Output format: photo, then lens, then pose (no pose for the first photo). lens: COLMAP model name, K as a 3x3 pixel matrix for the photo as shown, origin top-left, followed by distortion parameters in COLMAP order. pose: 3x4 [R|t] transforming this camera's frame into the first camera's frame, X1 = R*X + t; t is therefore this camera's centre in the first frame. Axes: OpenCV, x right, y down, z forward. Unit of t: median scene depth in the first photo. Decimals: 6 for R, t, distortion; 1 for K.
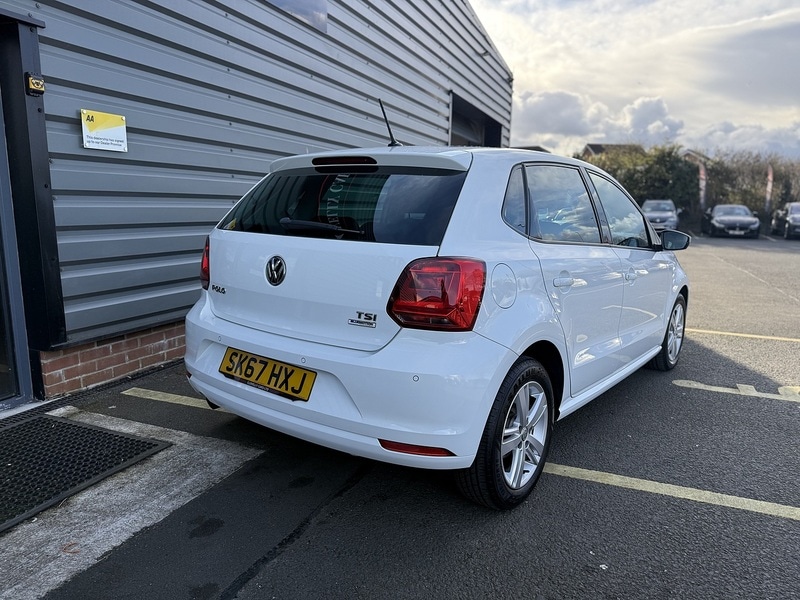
lens RADIAL K [[567.7, 0, 401.0], [0, 567.7, 303.7], [0, 0, 1]] dist [0.029944, -0.039099]
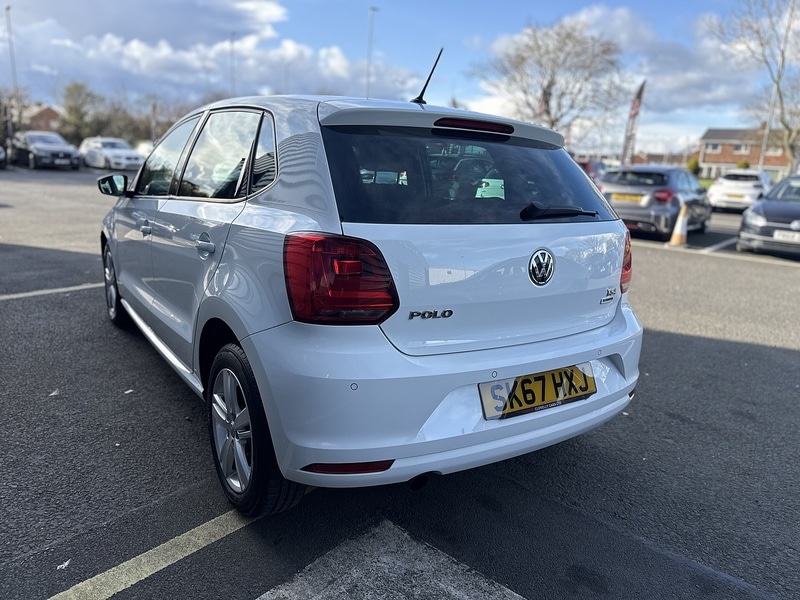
lens RADIAL K [[567.7, 0, 400.0], [0, 567.7, 306.0], [0, 0, 1]] dist [0.029944, -0.039099]
pose [[0.312178, -0.236104, 0.920217, -0.925091], [0.115417, 0.970876, 0.209947, -0.175593], [-0.942987, 0.040668, 0.330337, 0.803555]]
